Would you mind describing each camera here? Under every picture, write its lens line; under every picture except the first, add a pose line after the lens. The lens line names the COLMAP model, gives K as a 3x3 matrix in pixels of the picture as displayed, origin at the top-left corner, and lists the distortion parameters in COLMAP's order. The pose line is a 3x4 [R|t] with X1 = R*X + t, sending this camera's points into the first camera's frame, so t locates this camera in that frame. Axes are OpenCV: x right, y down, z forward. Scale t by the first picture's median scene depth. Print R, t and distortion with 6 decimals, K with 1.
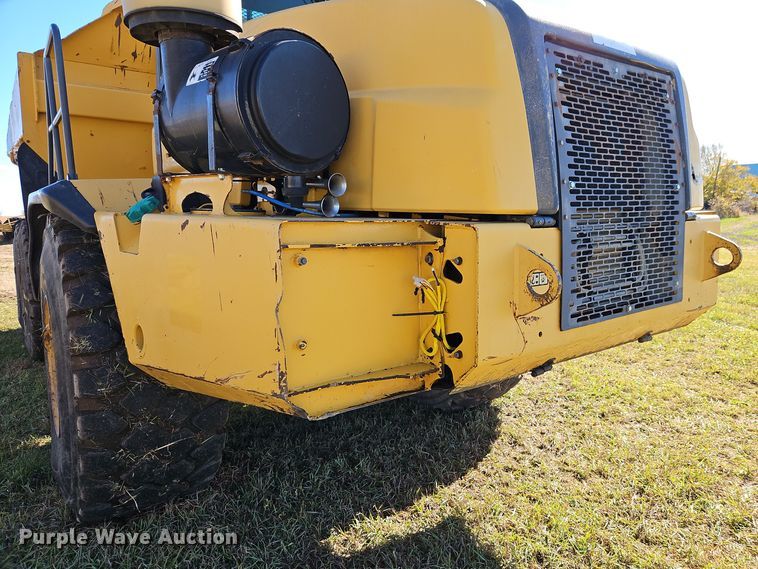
lens RADIAL K [[546.2, 0, 379.0], [0, 546.2, 284.5], [0, 0, 1]] dist [0.074685, -0.079643]
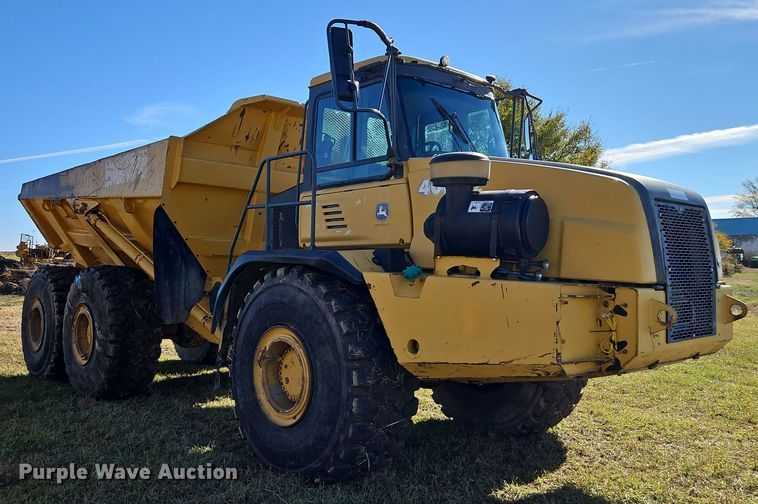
lens RADIAL K [[649.8, 0, 342.6], [0, 649.8, 251.7], [0, 0, 1]] dist [0.009753, -0.013219]
pose [[0.997915, 0.033740, 0.055029, -0.952236], [-0.025412, 0.989020, -0.145582, 0.127281], [-0.059337, 0.143880, 0.987815, -1.256855]]
